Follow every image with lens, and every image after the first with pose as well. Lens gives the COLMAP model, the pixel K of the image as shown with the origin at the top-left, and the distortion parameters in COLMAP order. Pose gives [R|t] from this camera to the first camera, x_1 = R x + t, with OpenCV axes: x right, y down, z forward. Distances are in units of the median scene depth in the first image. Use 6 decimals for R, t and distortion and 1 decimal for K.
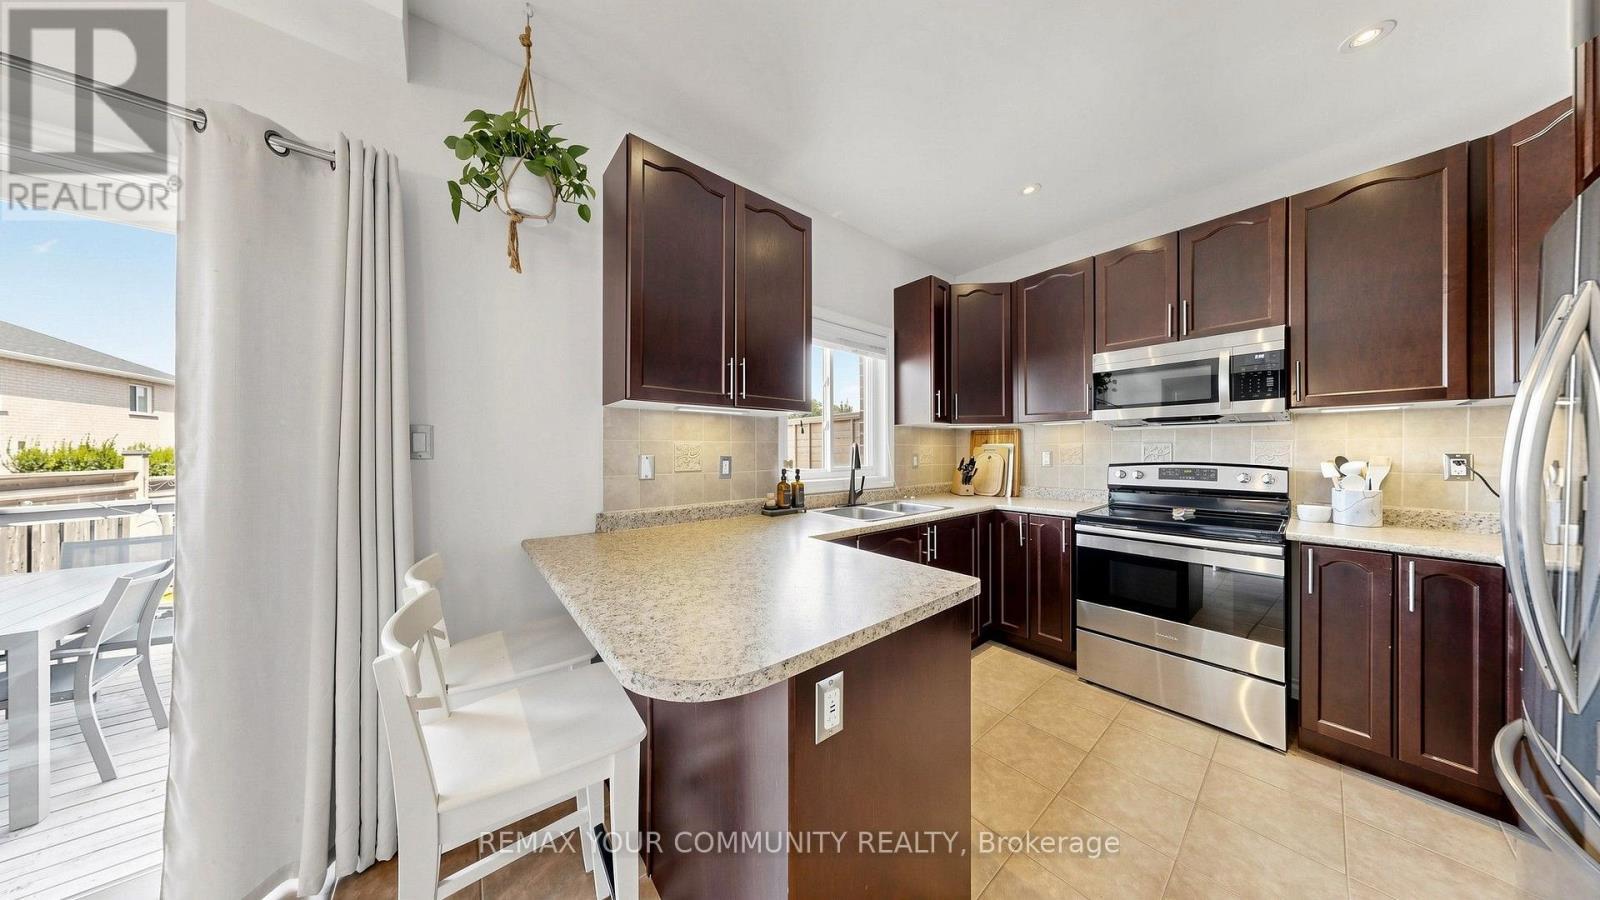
lens RADIAL K [[505.1, 0, 800.0], [0, 505.1, 450.0], [0, 0, 1]] dist [0.000069, 0.000038]
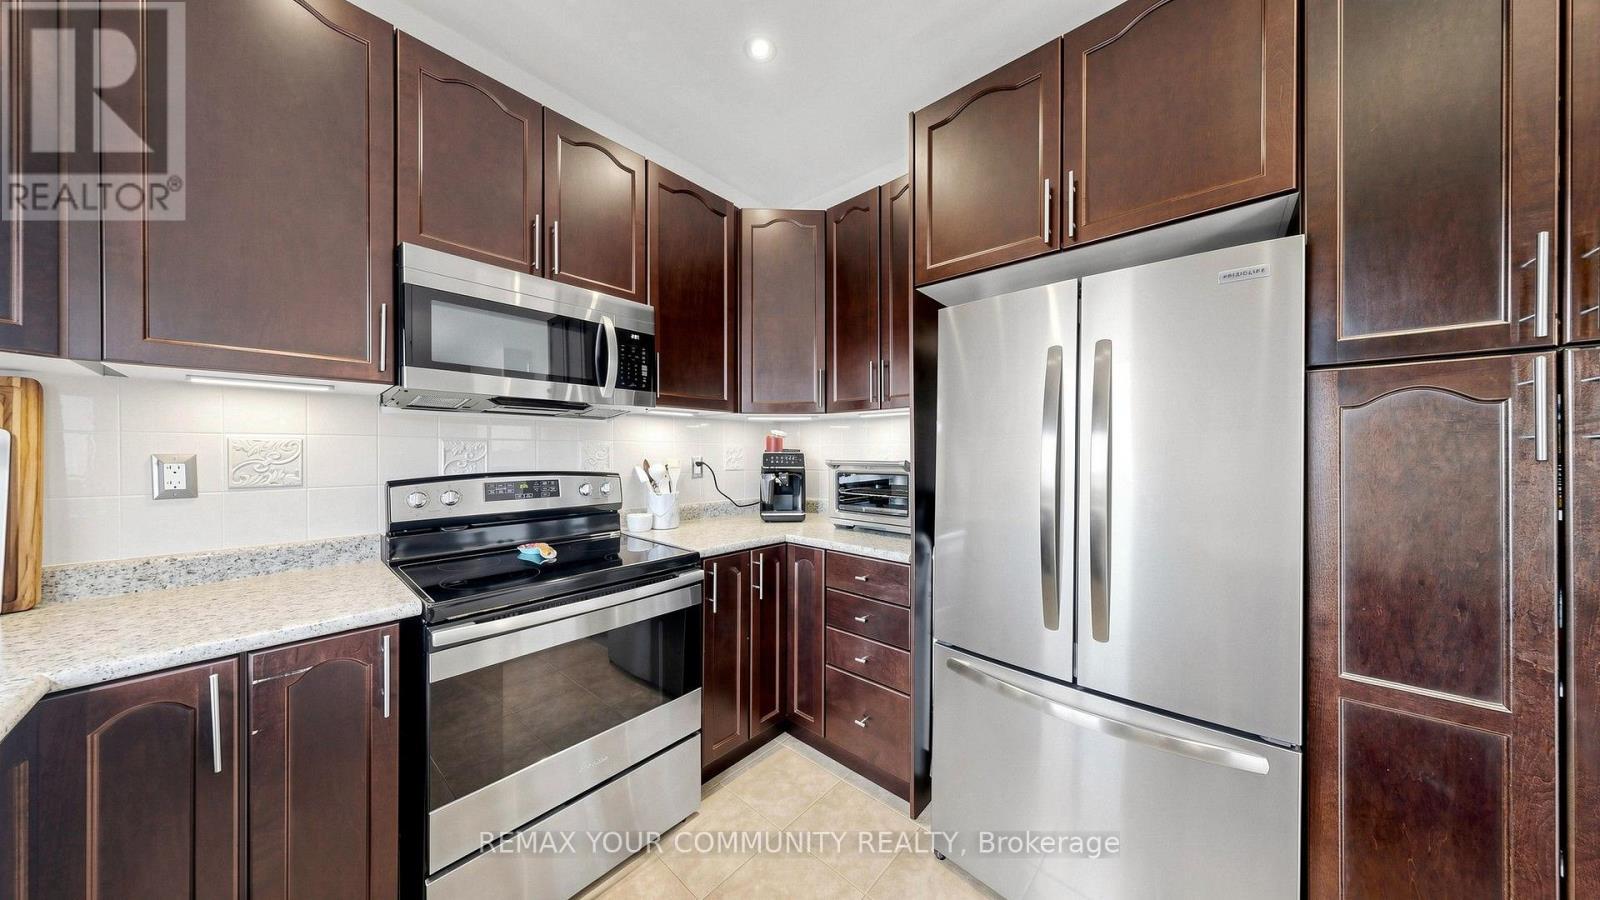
lens RADIAL K [[470.1, 0, 897.9], [0, 470.1, 454.6], [0, 0, 1]] dist [-0.000158, 0.000000]
pose [[-0.120485, -0.002162, 0.992713, 0.107069], [-0.004162, 0.999990, 0.001673, -0.000987], [-0.992706, -0.003930, -0.120493, 0.609915]]
